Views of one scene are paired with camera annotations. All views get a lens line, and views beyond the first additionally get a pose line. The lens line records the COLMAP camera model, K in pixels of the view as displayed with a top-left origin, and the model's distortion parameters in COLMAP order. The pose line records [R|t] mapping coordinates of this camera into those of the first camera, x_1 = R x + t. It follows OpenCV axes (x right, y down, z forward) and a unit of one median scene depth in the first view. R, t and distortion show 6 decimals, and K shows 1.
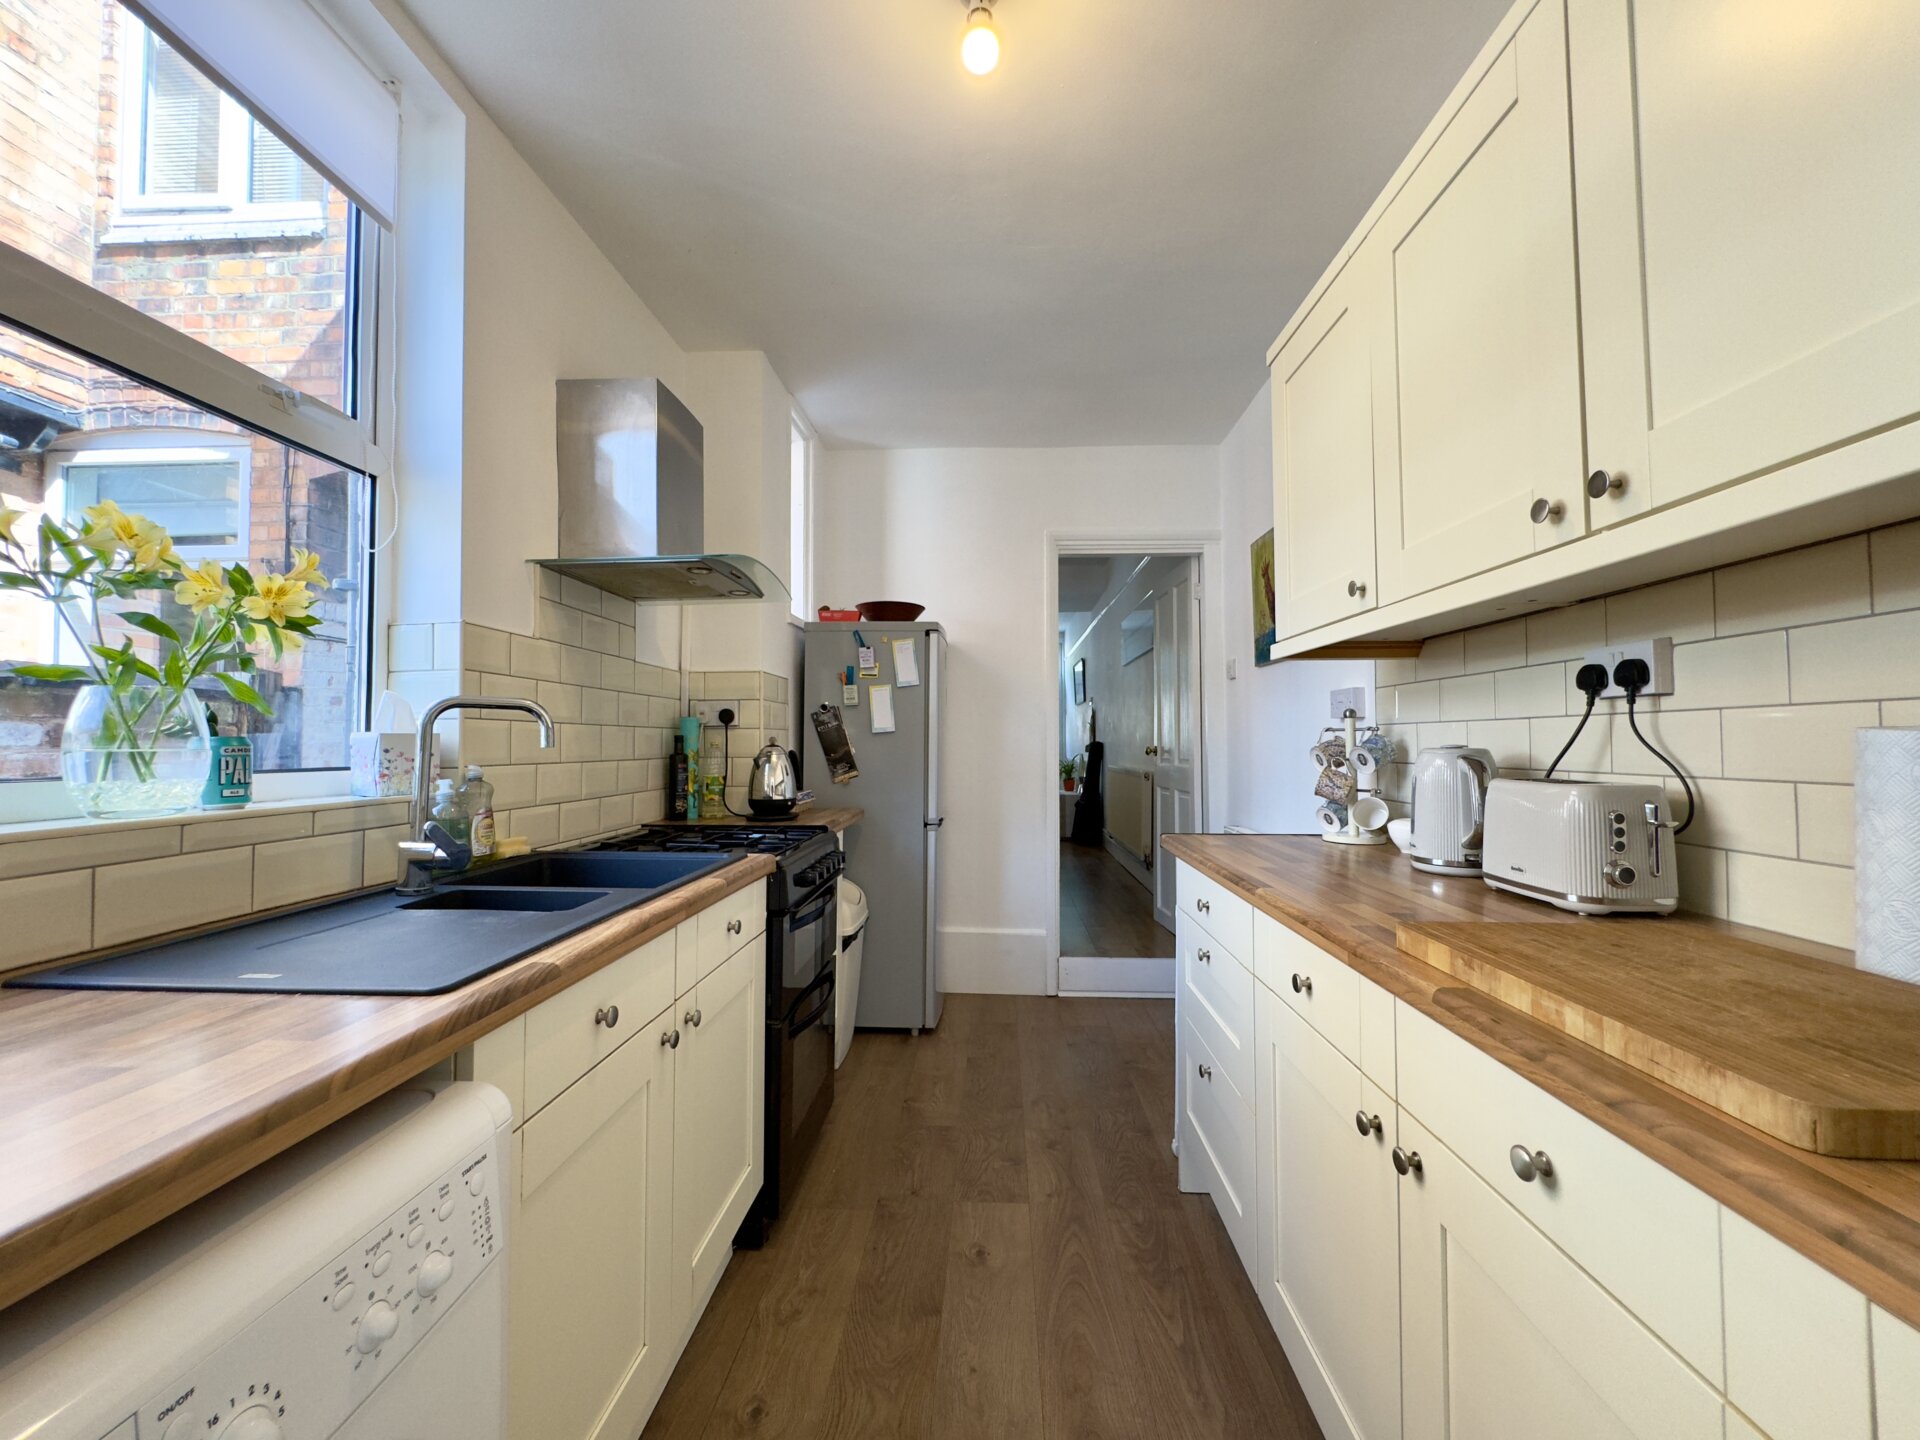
lens RADIAL K [[767.2, 0, 958.2], [0, 767.2, 717.6], [0, 0, 1]] dist [-0.002489, 0.000028]
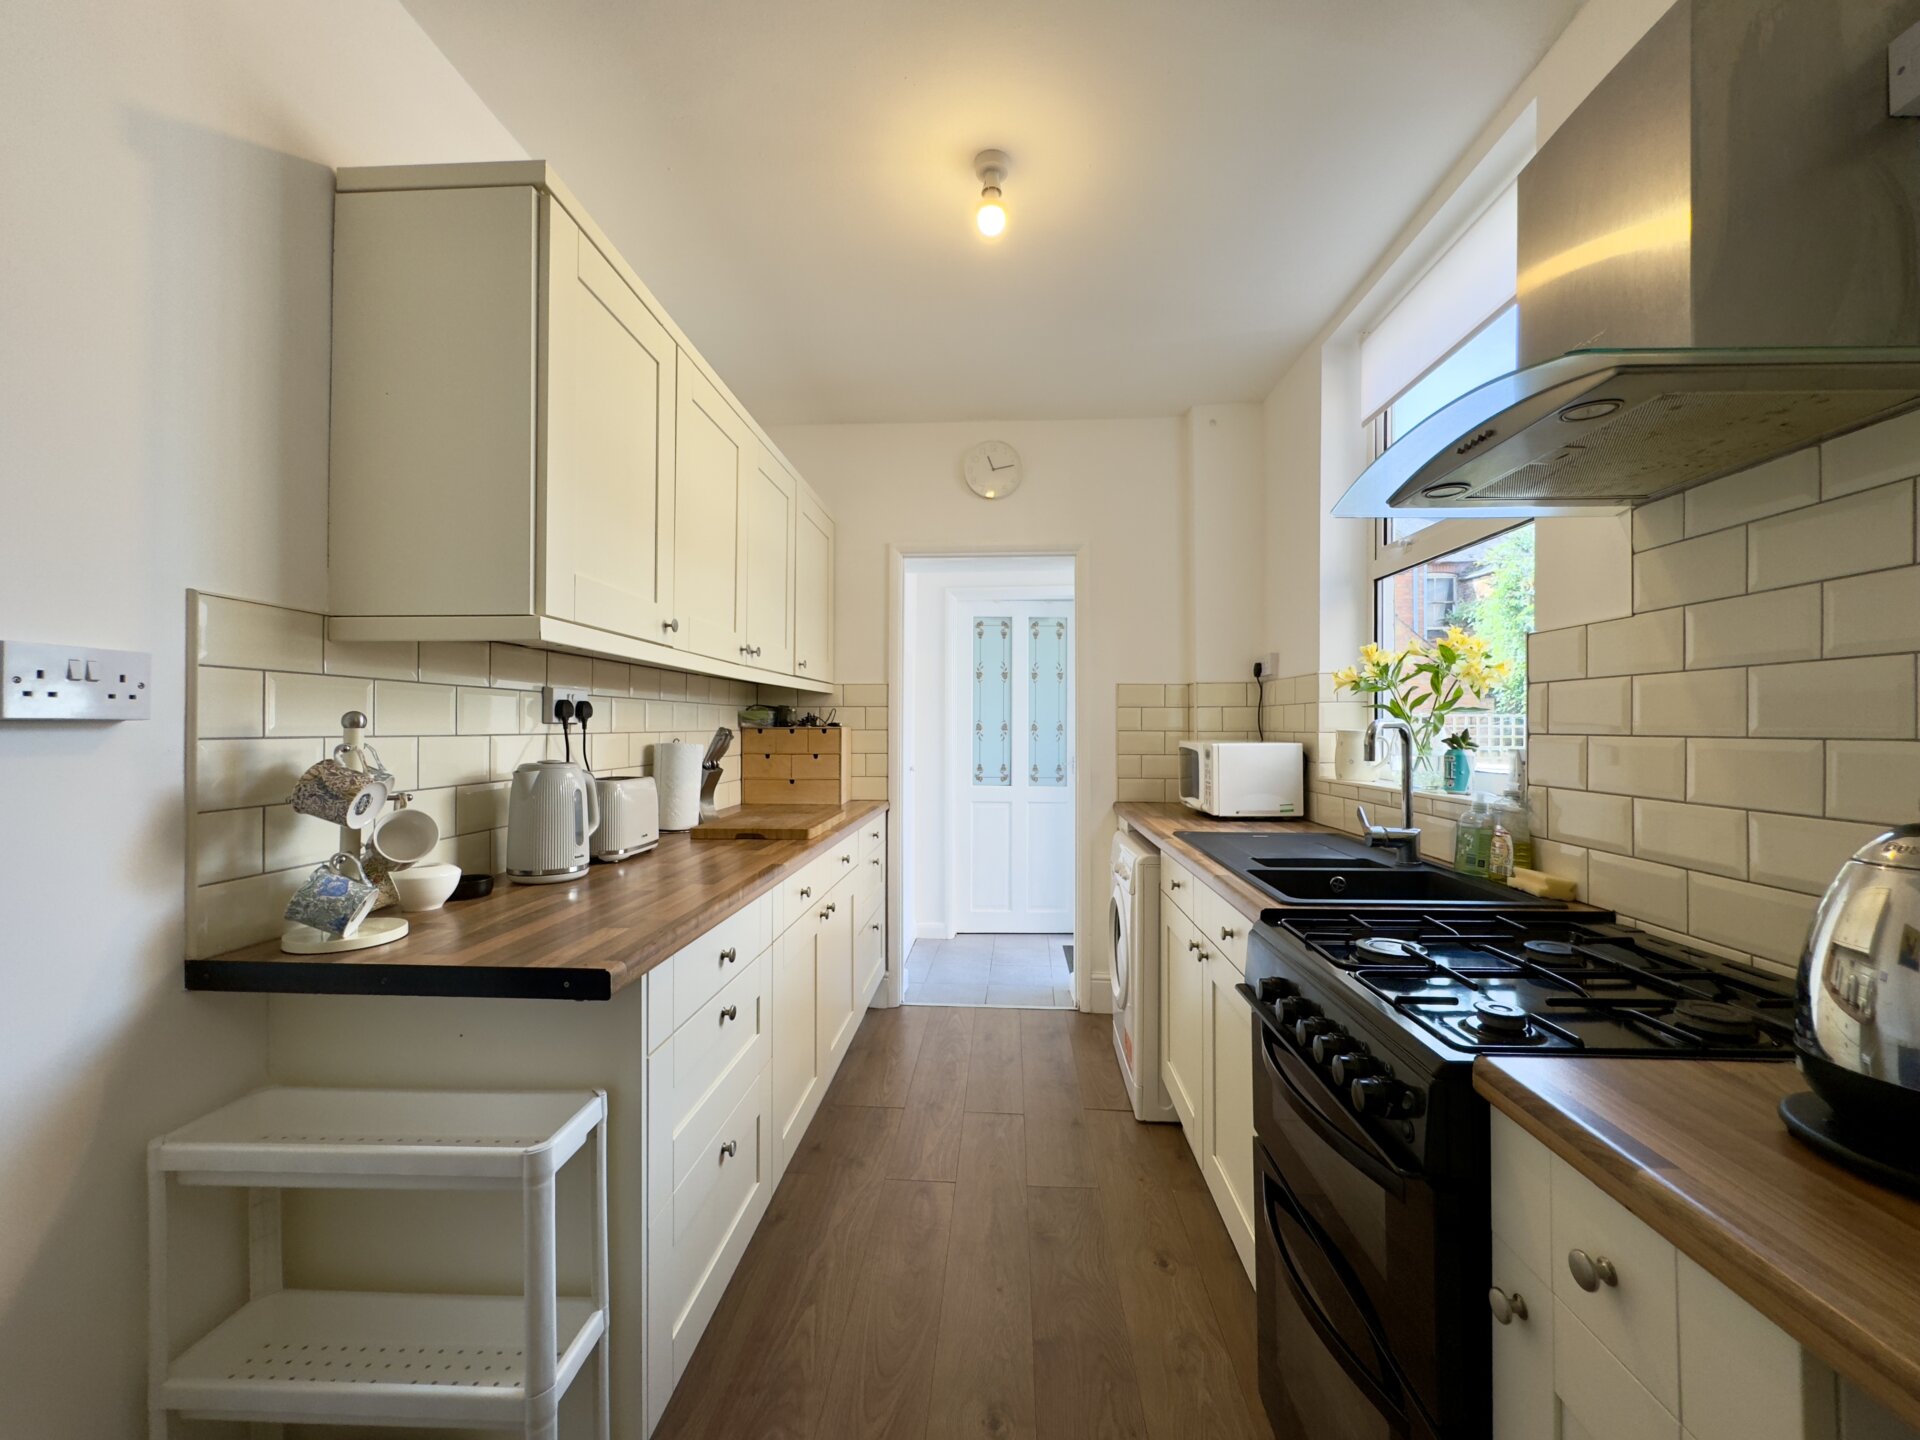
lens RADIAL K [[767.2, 0, 967.3], [0, 767.2, 722.8], [0, 0, 1]] dist [-0.002489, 0.000028]
pose [[-0.999967, -0.006215, -0.005176, 0.090643], [-0.006009, 0.999222, -0.038980, 0.025819], [0.005414, -0.038948, -0.999227, 2.504377]]
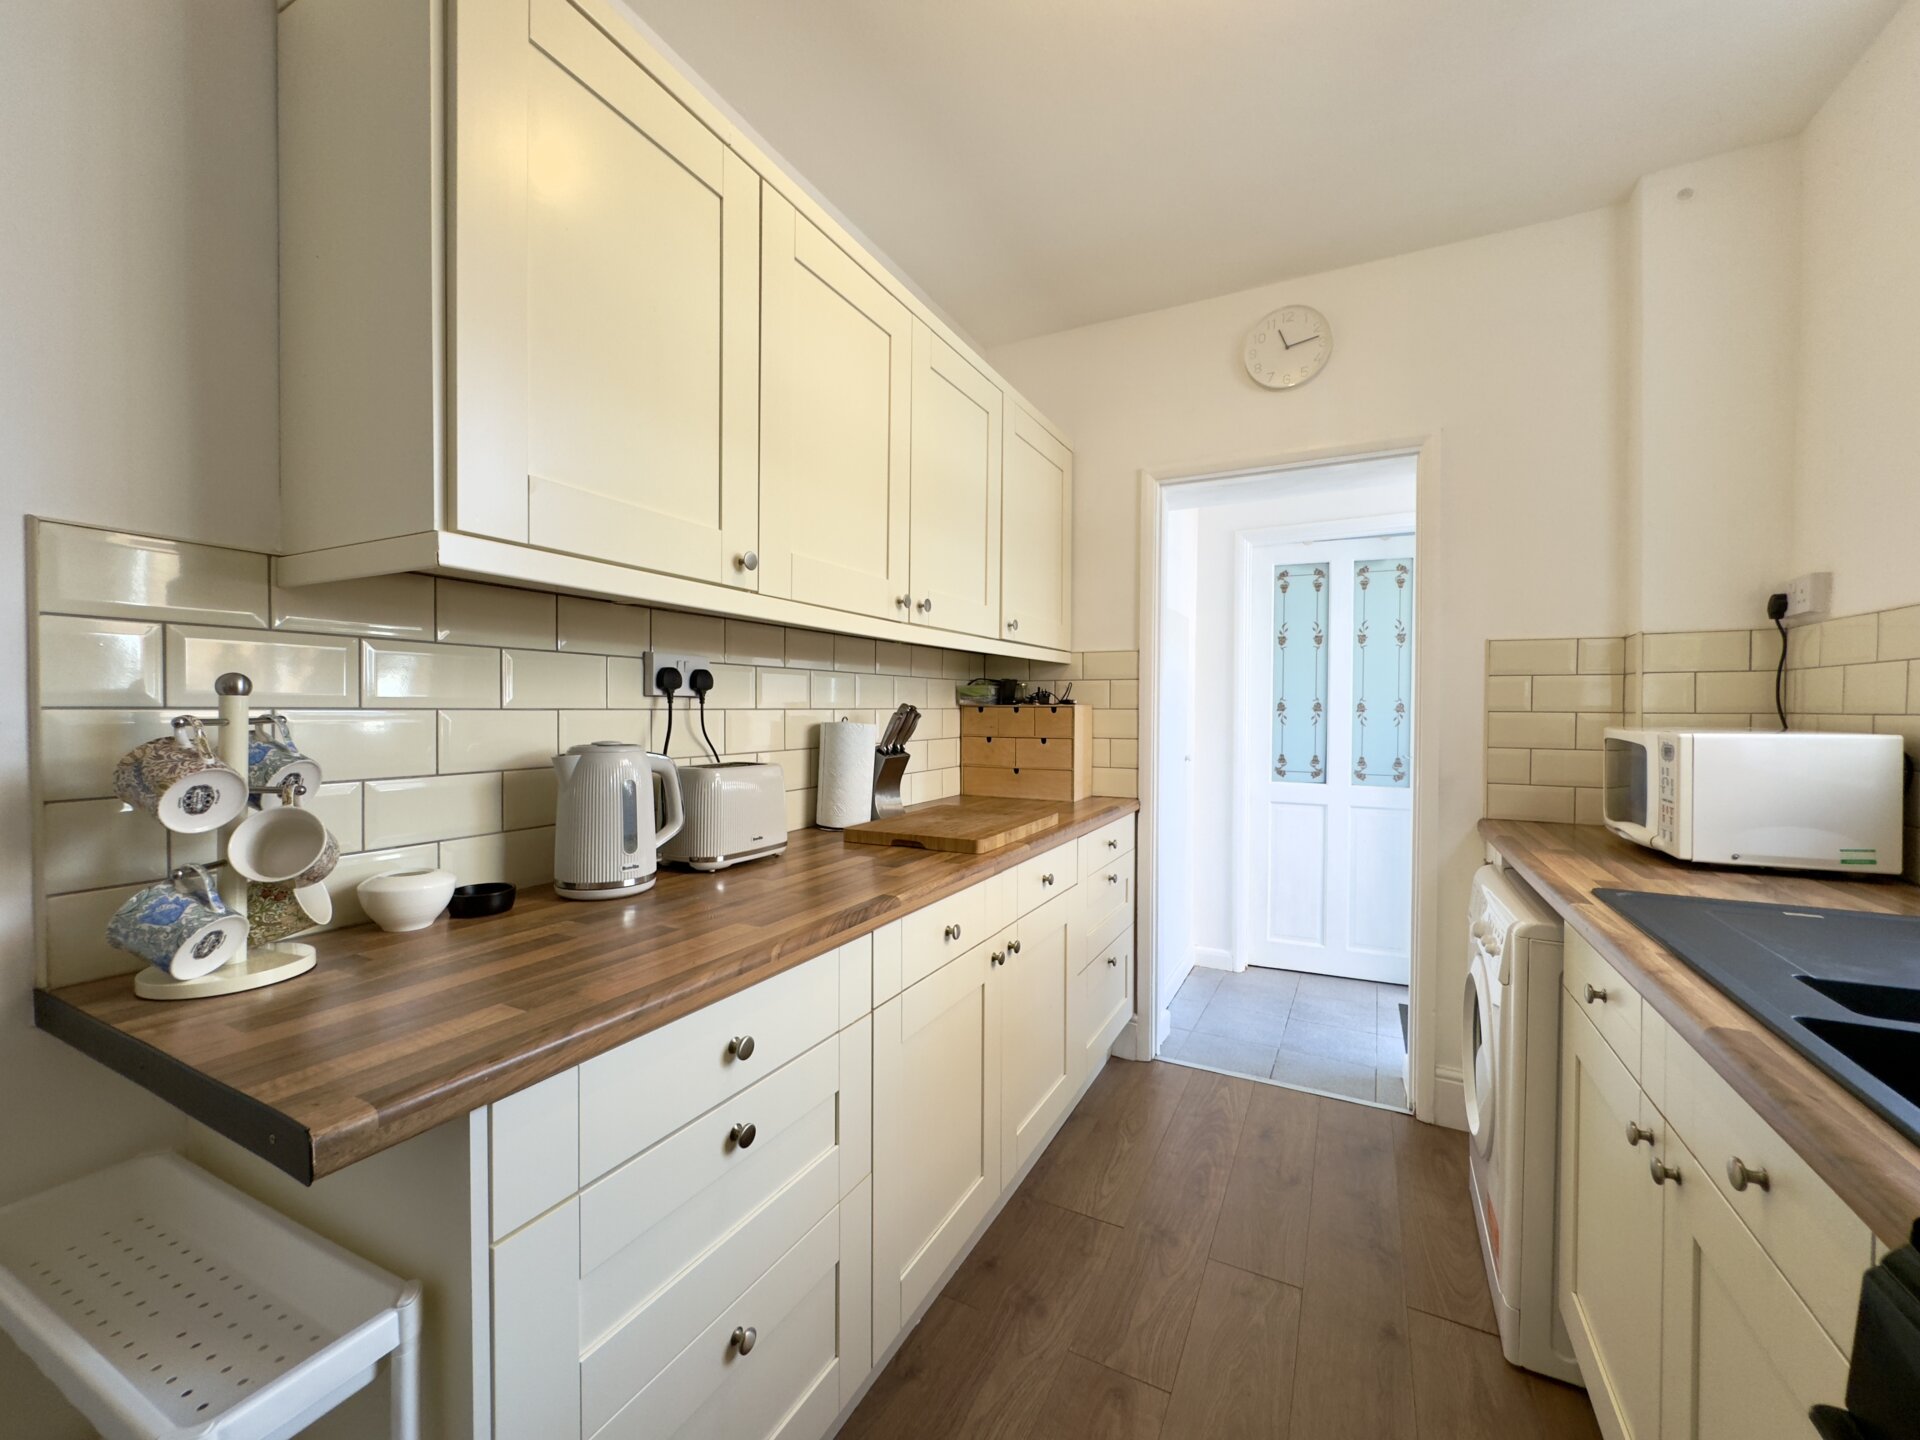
lens RADIAL K [[767.2, 0, 962.2], [0, 767.2, 720.0], [0, 0, 1]] dist [-0.002489, 0.000028]
pose [[-0.914216, -0.015471, 0.404933, -0.053608], [-0.022770, 0.999653, -0.013214, 0.017093], [-0.404588, -0.021300, -0.914251, 1.945778]]
